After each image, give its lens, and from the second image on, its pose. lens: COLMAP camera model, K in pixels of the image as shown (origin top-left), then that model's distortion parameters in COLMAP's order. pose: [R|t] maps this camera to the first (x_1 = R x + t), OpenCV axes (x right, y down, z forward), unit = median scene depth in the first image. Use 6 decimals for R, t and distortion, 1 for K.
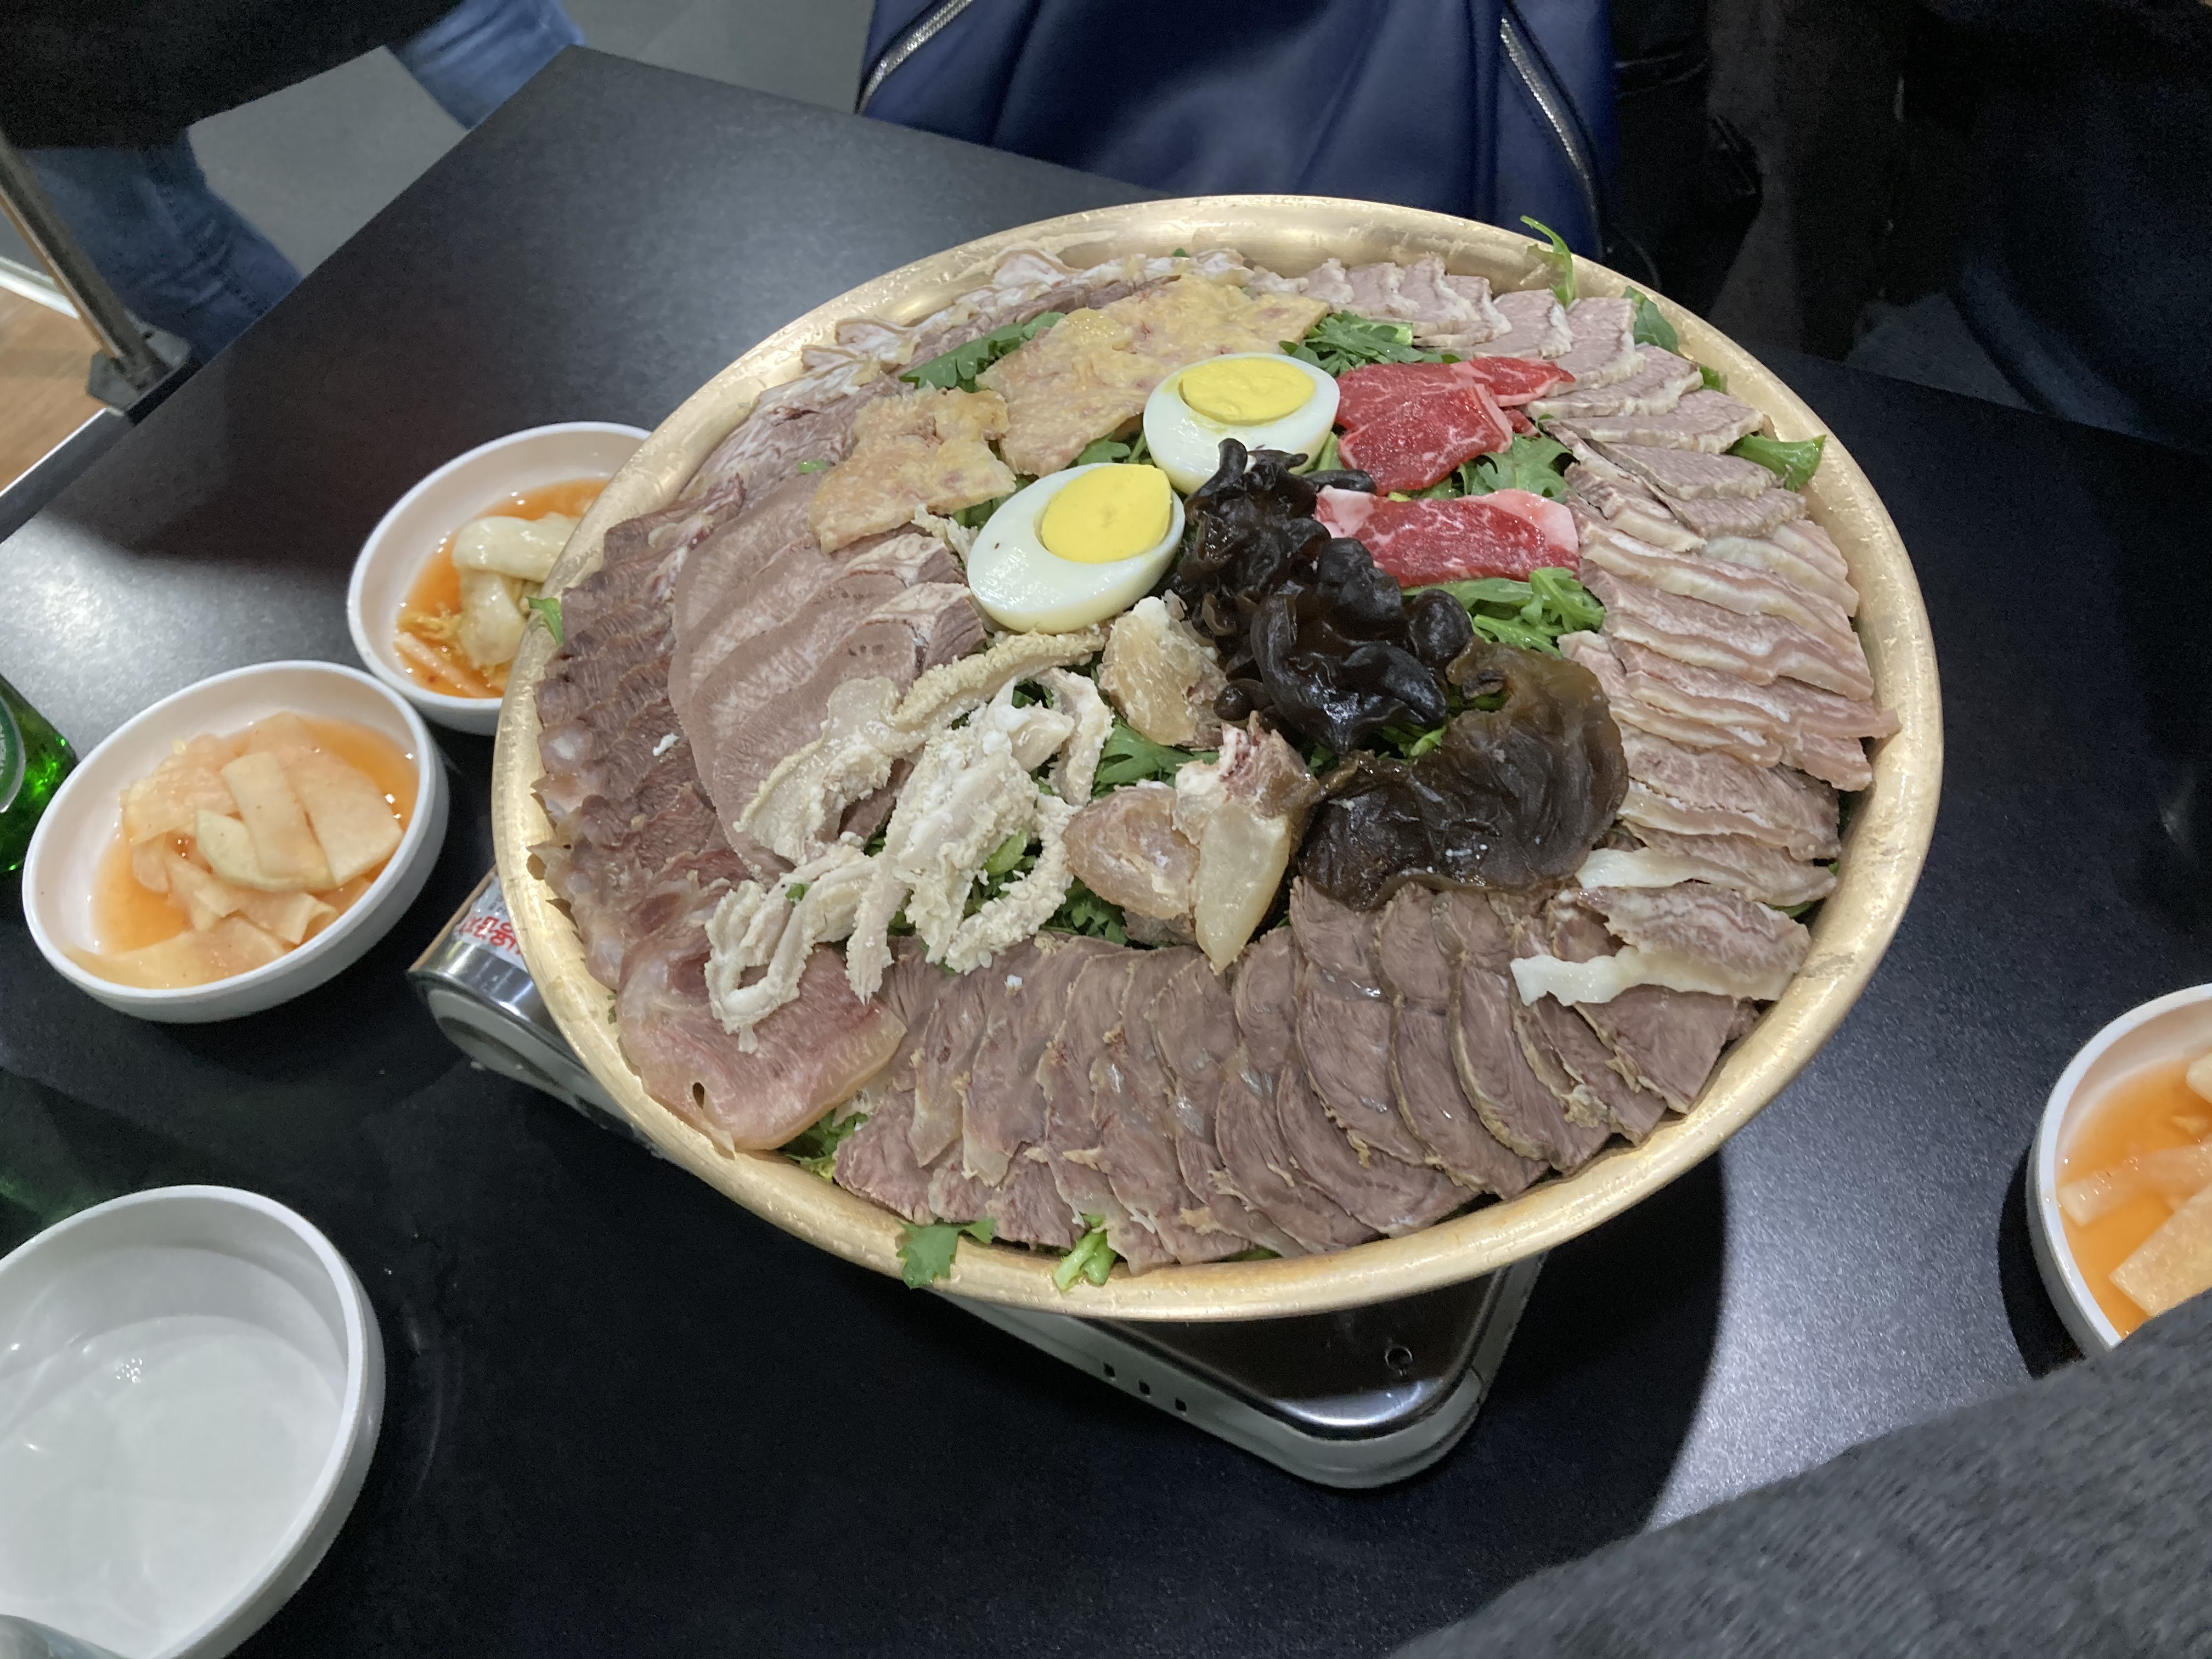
lens RADIAL K [[1767.2, 0, 940.7], [0, 1767.2, 830.1], [0, 0, 1]] dist [0.009799, 0.003982]
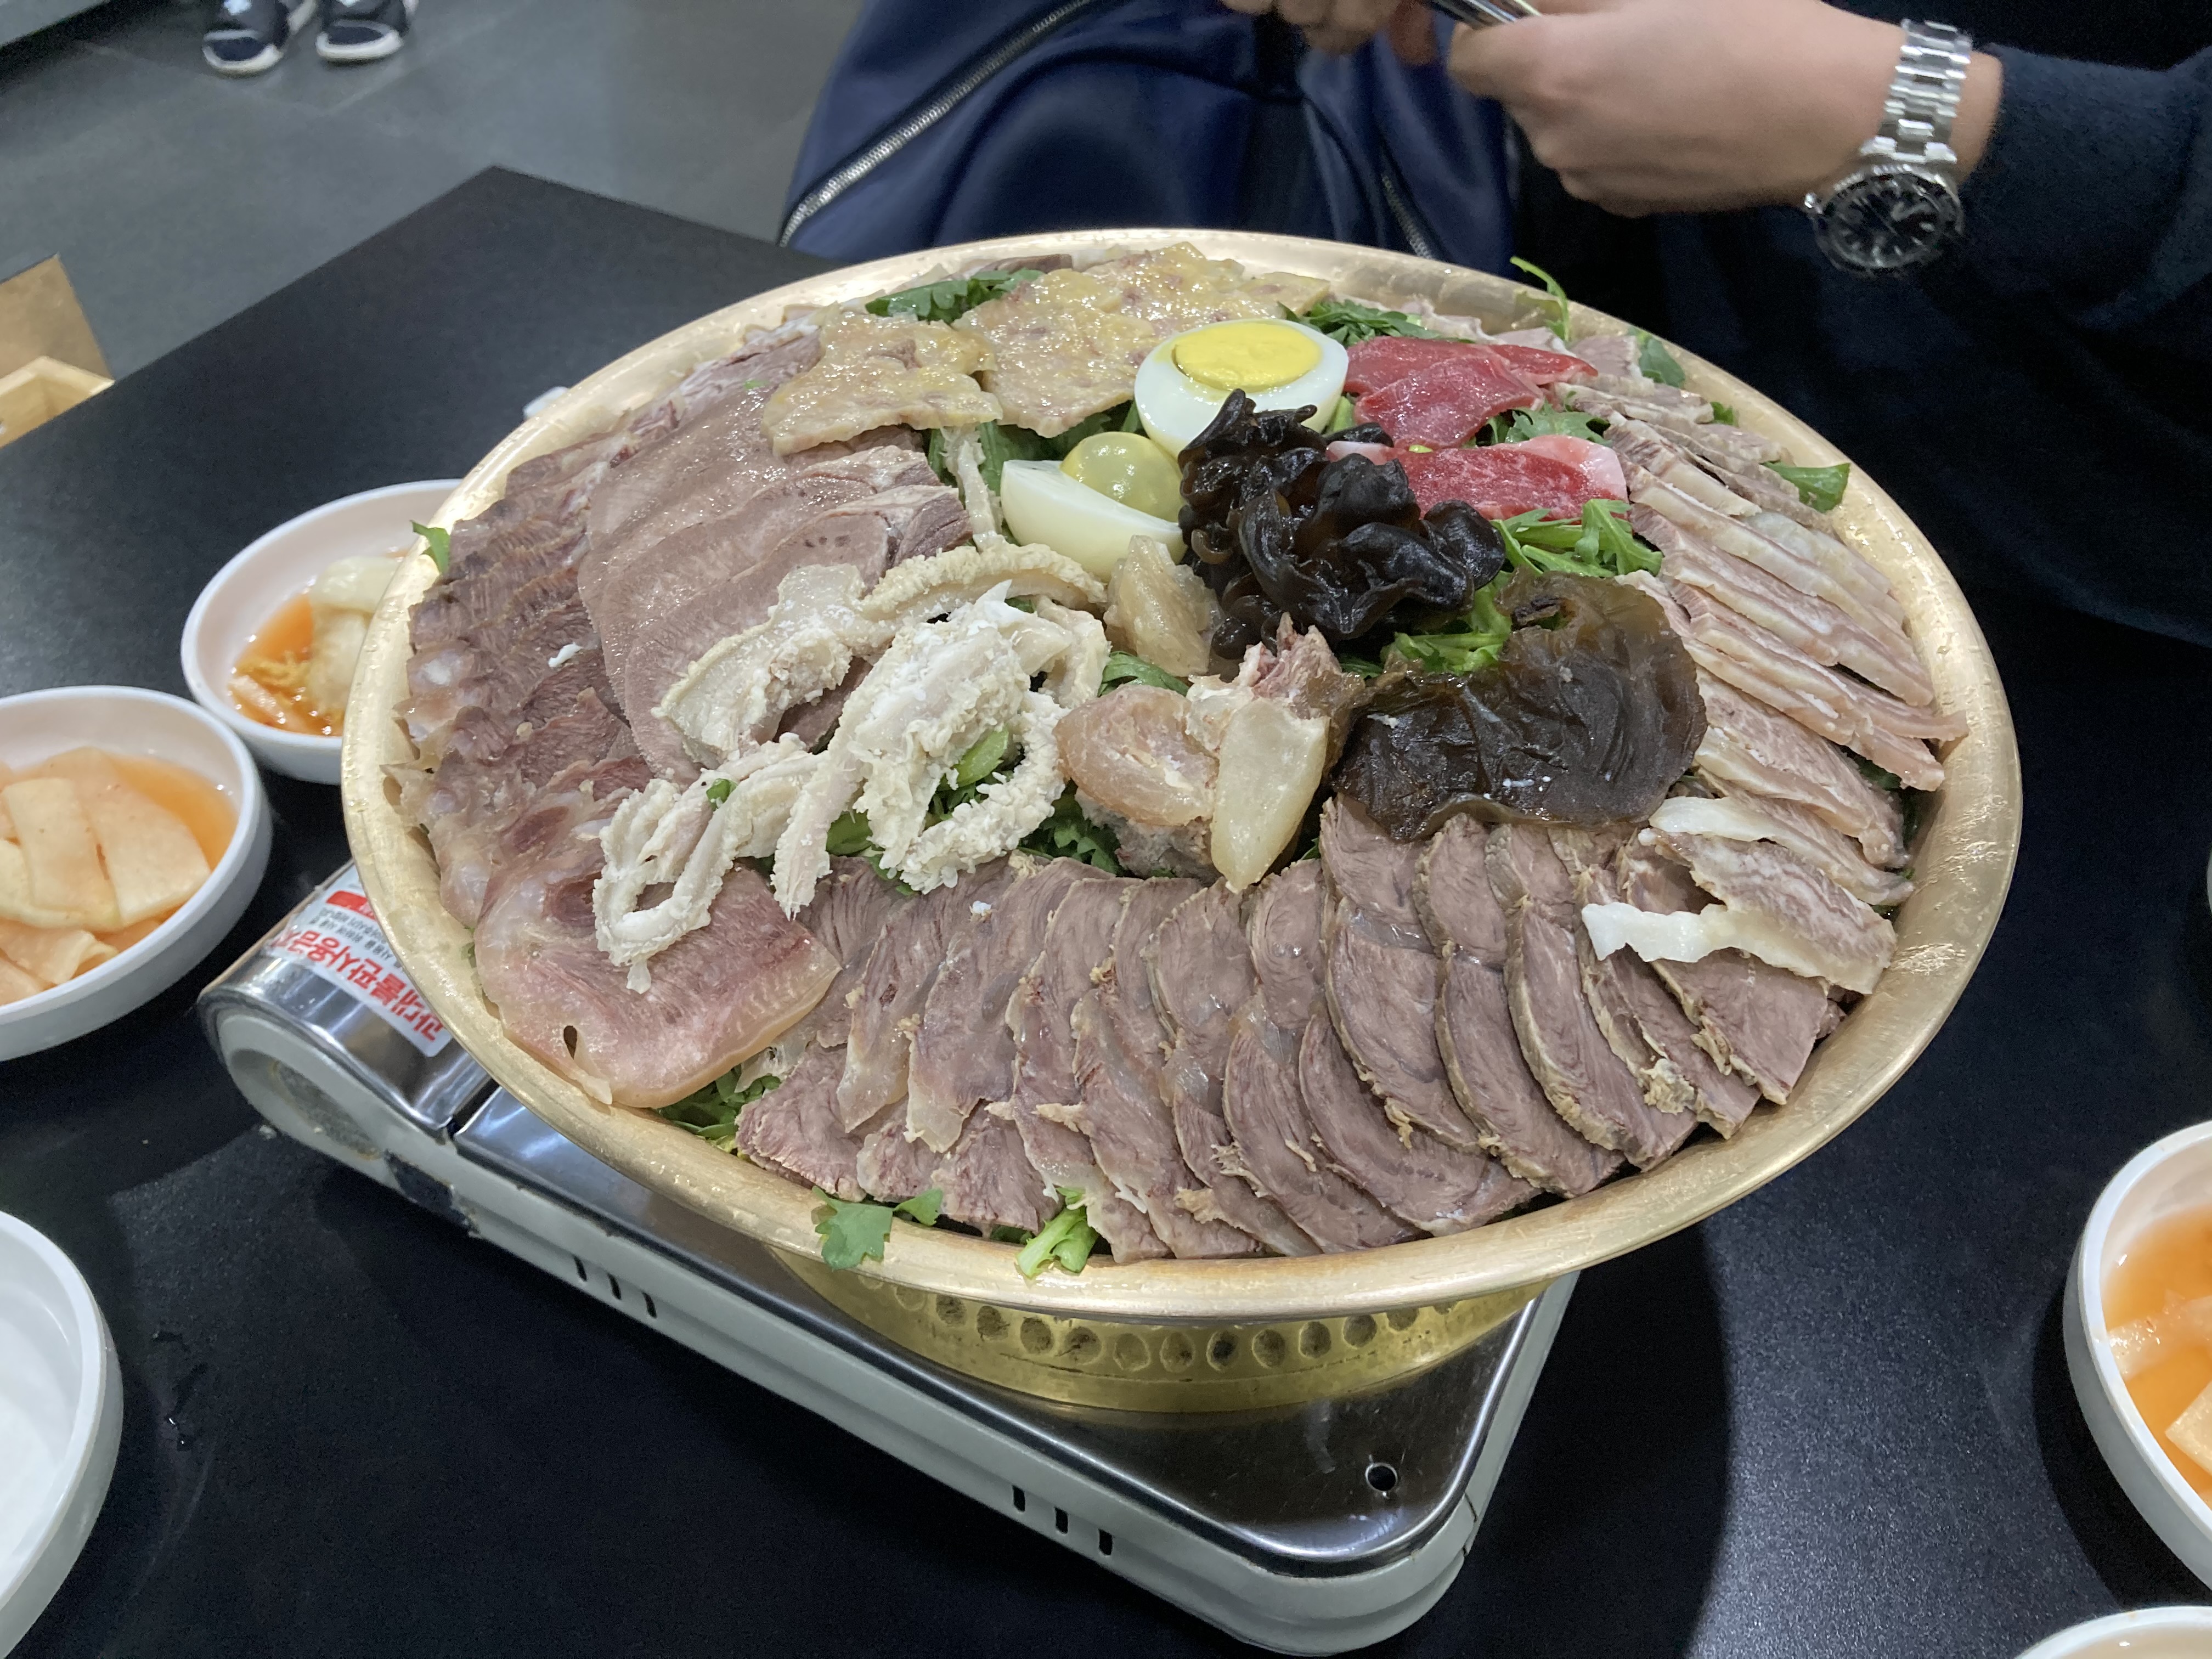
lens RADIAL K [[1767.2, 0, 940.7], [0, 1767.2, 830.1], [0, 0, 1]] dist [0.009799, 0.003982]
pose [[0.991984, 0.086917, 0.091721, -0.056505], [-0.069525, 0.981535, -0.178198, 0.201604], [-0.105516, 0.170393, 0.979710, 0.199065]]
